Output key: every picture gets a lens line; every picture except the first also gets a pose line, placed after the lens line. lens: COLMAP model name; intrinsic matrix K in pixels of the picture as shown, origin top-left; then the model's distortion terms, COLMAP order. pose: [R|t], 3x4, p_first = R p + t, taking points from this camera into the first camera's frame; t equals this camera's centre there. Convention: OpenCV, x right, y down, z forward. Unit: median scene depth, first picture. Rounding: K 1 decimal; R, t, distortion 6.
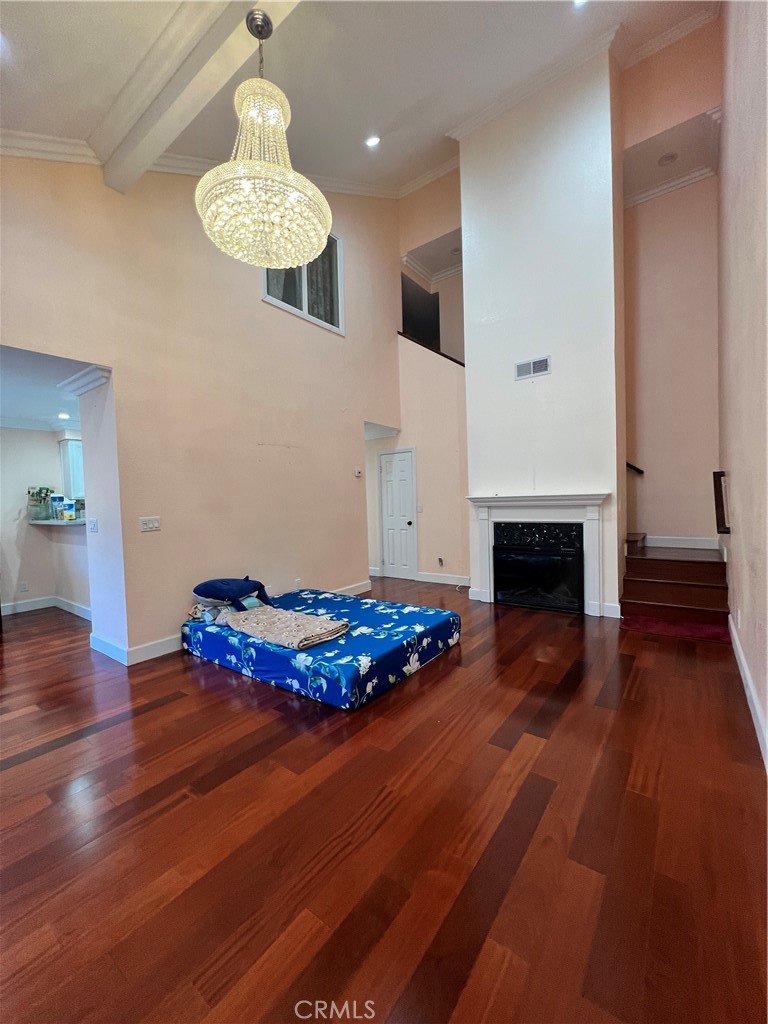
lens RADIAL K [[409.5, 0, 386.4], [0, 409.5, 509.8], [0, 0, 1]] dist [-0.002717, 0.000581]
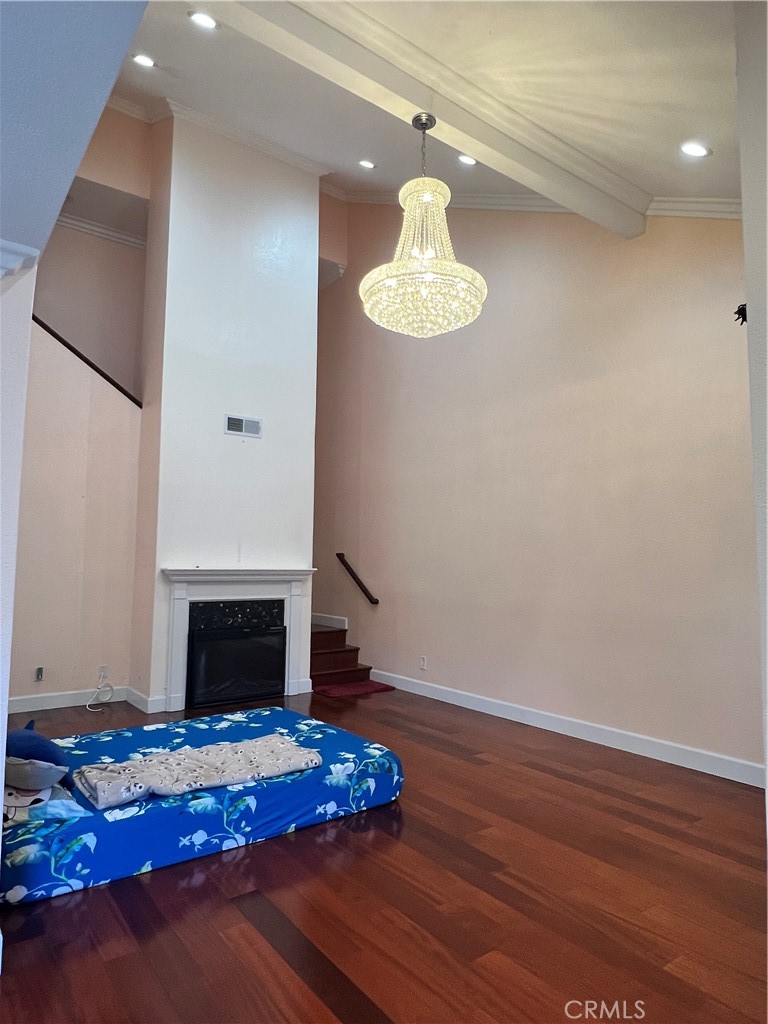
lens RADIAL K [[627.1, 0, 385.5], [0, 627.1, 509.7], [0, 0, 1]] dist [-0.001010, -0.001325]
pose [[0.290873, 0.115001, 0.949825, -1.160367], [0.007166, 0.992460, -0.122358, 0.006936], [-0.956735, 0.042397, 0.287855, 0.442721]]
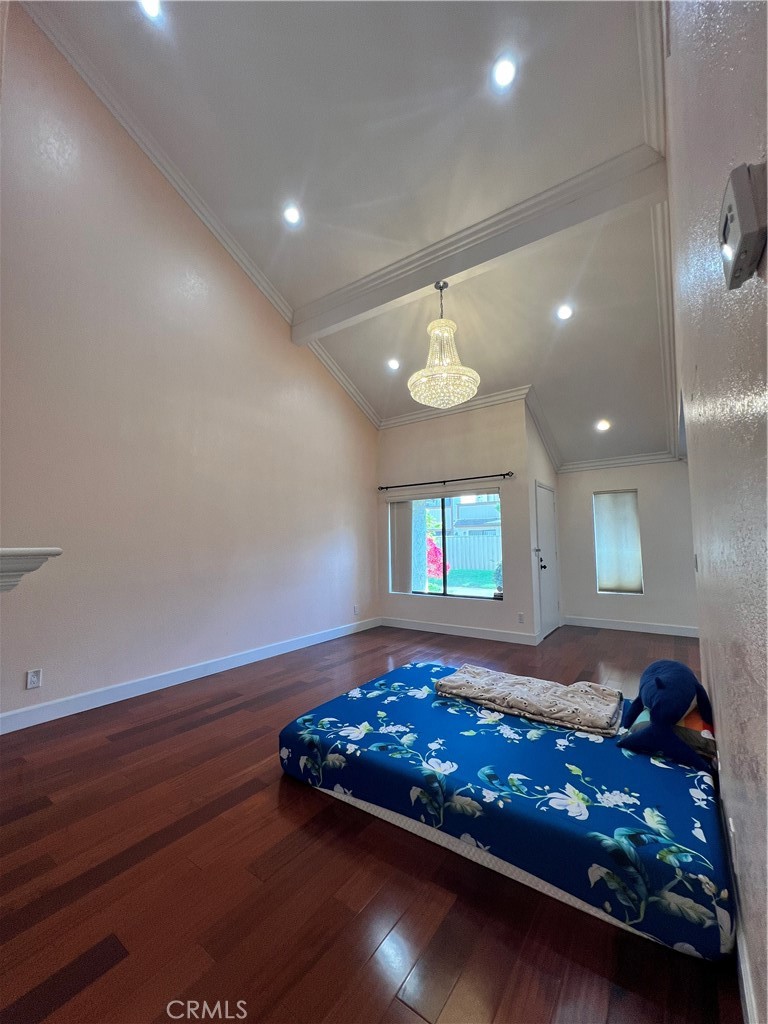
lens RADIAL K [[409.5, 0, 386.4], [0, 409.5, 509.8], [0, 0, 1]] dist [-0.002717, 0.000581]
pose [[-0.998957, 0.037519, -0.026016, 0.020479], [0.038883, 0.997781, -0.054053, -0.049219], [0.023930, -0.055008, -0.998199, 1.852351]]
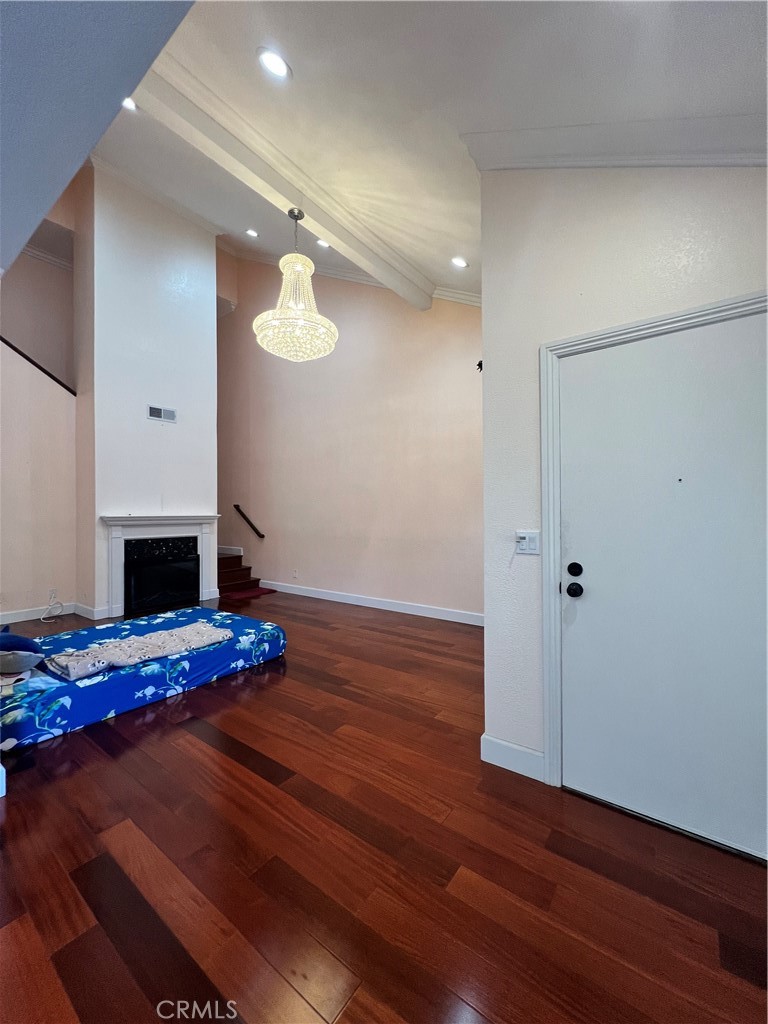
lens RADIAL K [[409.5, 0, 386.4], [0, 409.5, 509.8], [0, 0, 1]] dist [-0.002717, 0.000581]
pose [[0.005158, 0.038054, 0.999262, -1.219635], [0.033373, 0.998712, -0.038205, 0.022717], [-0.999430, 0.033546, 0.003881, 0.450650]]
